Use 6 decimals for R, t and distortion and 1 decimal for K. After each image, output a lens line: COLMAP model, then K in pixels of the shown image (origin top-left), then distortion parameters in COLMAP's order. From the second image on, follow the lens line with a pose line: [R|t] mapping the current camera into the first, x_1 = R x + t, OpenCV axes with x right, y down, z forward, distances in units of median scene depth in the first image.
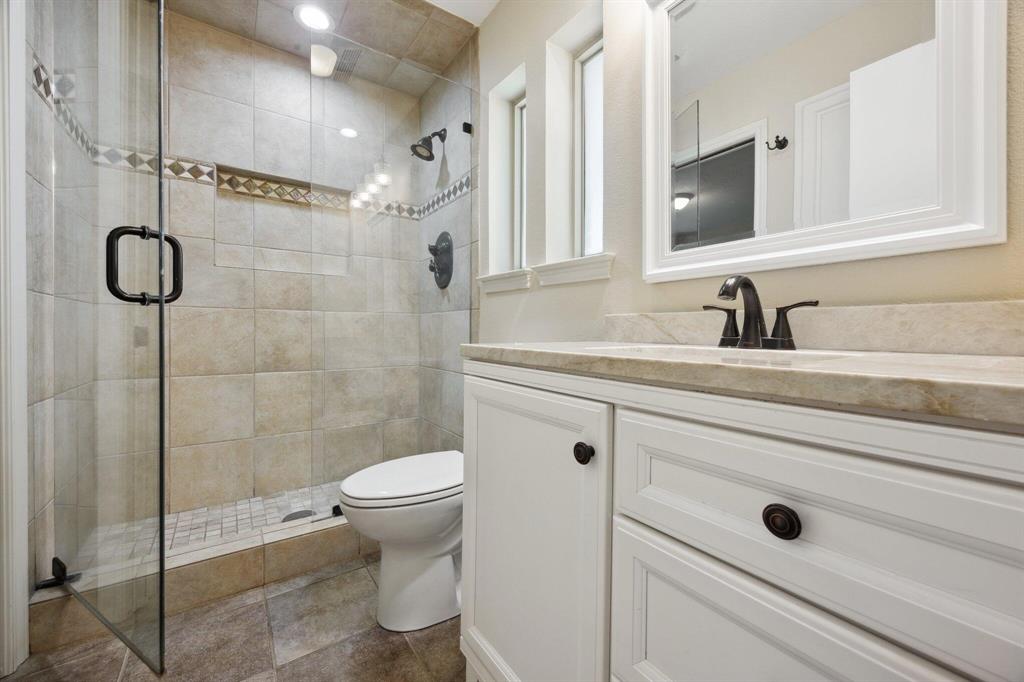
lens RADIAL K [[396.1, 0, 507.6], [0, 396.1, 332.7], [0, 0, 1]] dist [-0.000905, -0.000155]
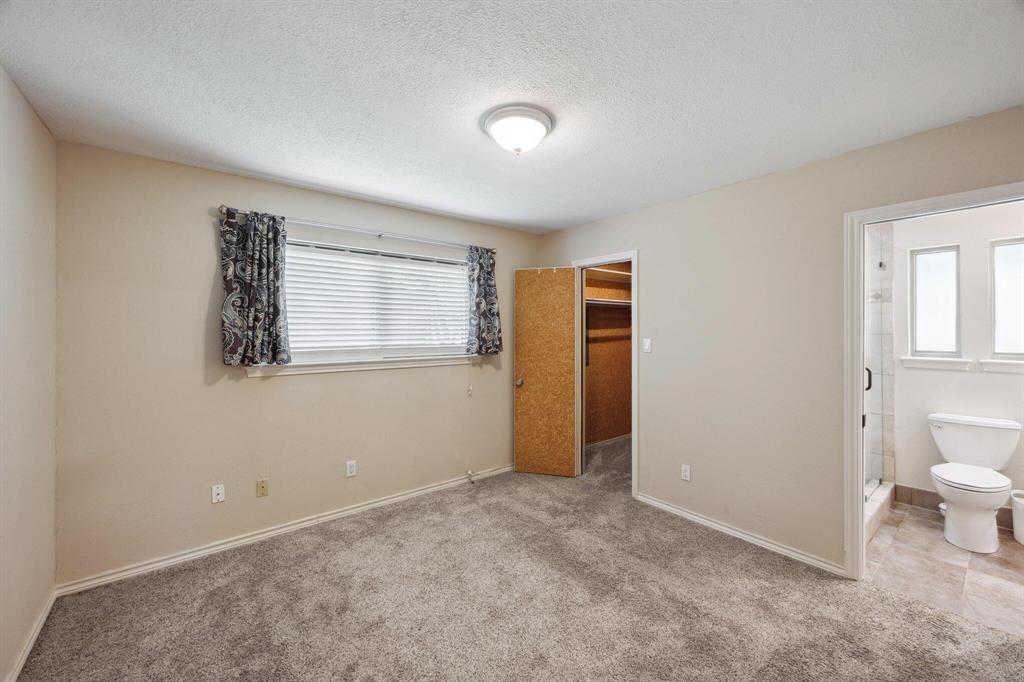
lens RADIAL K [[396.1, 0, 507.6], [0, 396.1, 332.7], [0, 0, 1]] dist [-0.000905, -0.000155]
pose [[0.997095, -0.006012, 0.075935, -1.972993], [0.006392, 0.999968, -0.004768, -0.263159], [-0.075904, 0.005240, 0.997101, -0.576826]]
